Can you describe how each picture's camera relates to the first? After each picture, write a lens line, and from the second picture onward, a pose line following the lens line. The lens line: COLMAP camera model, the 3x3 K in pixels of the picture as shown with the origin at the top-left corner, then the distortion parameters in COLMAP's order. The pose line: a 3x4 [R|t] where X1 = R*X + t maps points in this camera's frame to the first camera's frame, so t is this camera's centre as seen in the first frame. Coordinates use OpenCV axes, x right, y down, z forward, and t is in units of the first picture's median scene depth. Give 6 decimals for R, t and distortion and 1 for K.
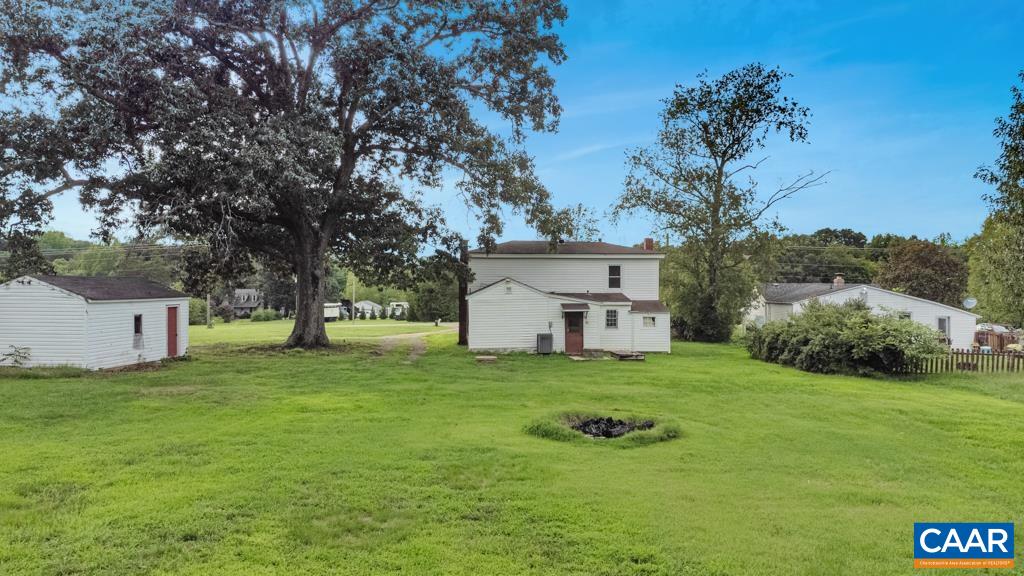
lens RADIAL K [[757.6, 0, 511.2], [0, 757.6, 288.6], [0, 0, 1]] dist [0.033794, 0.019444]
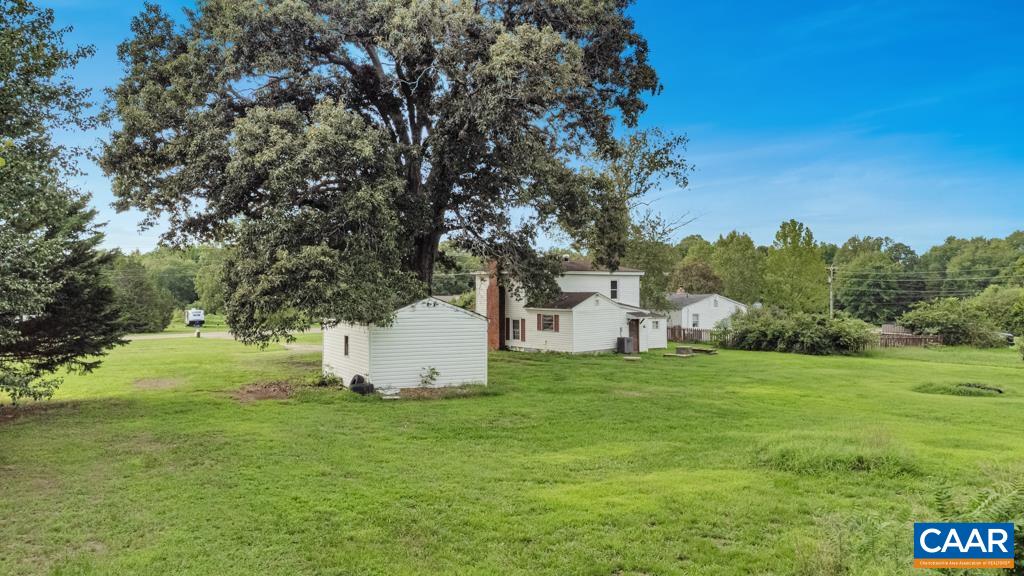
lens RADIAL K [[757.6, 0, 509.5], [0, 757.6, 287.7], [0, 0, 1]] dist [0.033794, 0.019444]
pose [[0.818670, -0.002589, 0.574259, -0.763206], [0.004033, 0.999991, -0.001240, -0.019154], [-0.574250, 0.003331, 0.818673, 0.087149]]
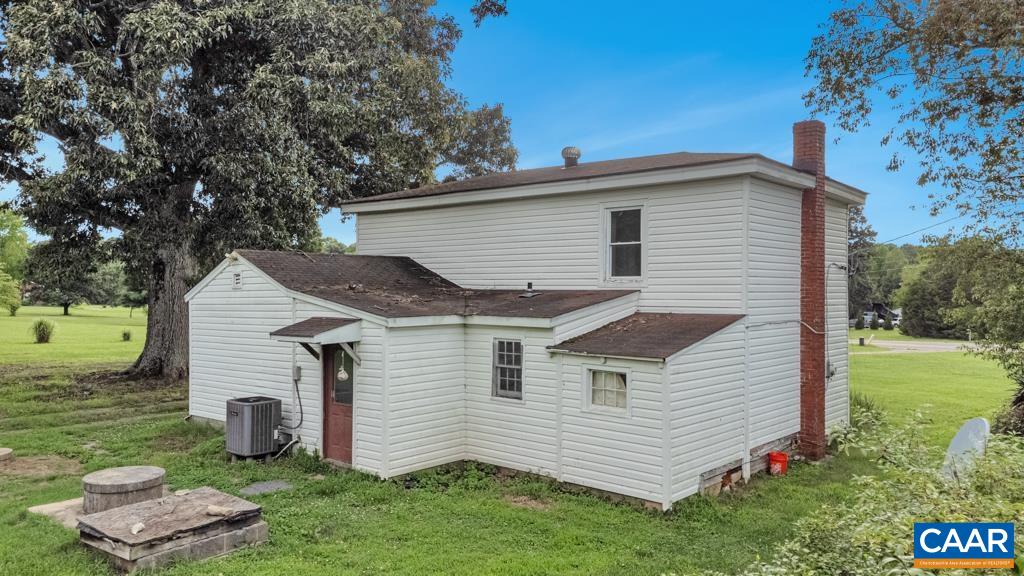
lens RADIAL K [[757.6, 0, 516.1], [0, 757.6, 287.4], [0, 0, 1]] dist [0.033794, 0.019444]
pose [[0.715633, 0.000424, -0.698477, 0.361298], [-0.003448, 0.999990, -0.002925, 0.005895], [0.698468, 0.004502, 0.715627, 0.767867]]
